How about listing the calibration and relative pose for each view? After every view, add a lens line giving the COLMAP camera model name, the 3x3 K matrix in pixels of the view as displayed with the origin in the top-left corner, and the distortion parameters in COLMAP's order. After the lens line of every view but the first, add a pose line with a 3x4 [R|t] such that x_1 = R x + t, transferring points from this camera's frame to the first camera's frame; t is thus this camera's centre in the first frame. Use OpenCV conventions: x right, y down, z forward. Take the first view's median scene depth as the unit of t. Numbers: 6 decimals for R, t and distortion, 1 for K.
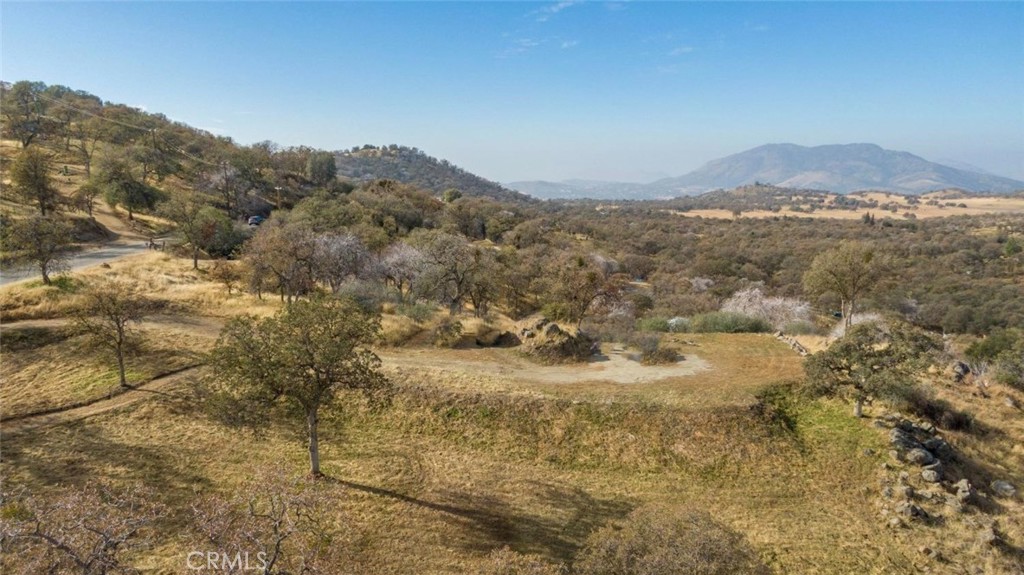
lens RADIAL K [[724.2, 0, 514.0], [0, 724.2, 291.2], [0, 0, 1]] dist [0.048711, -0.071341]
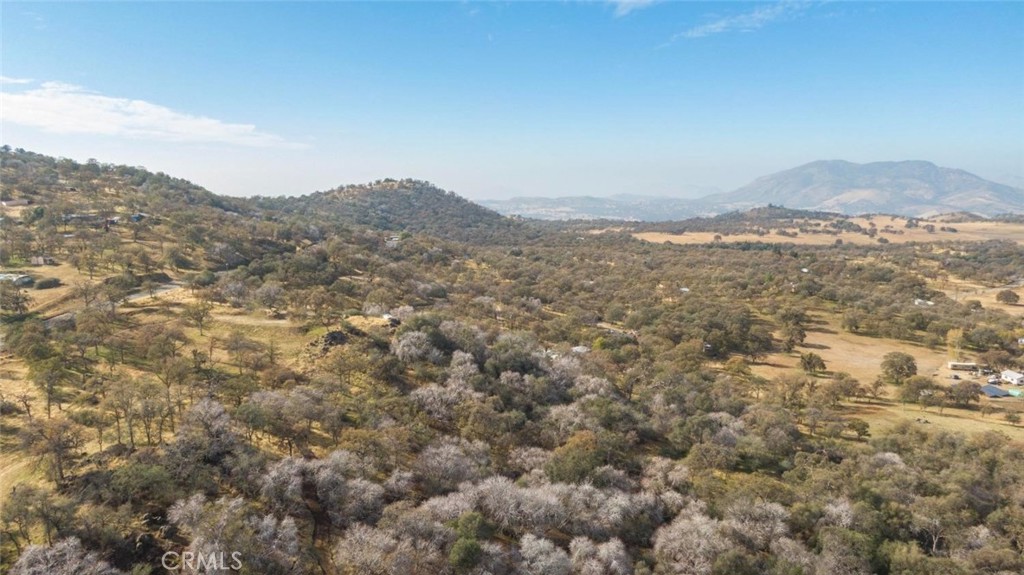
lens RADIAL K [[724.2, 0, 514.0], [0, 724.2, 291.2], [0, 0, 1]] dist [0.048711, -0.071341]
pose [[0.997159, 0.015524, -0.073703, 0.067076], [-0.016799, 0.999719, -0.016711, -0.000582], [0.073423, 0.017902, 0.997140, -0.116806]]
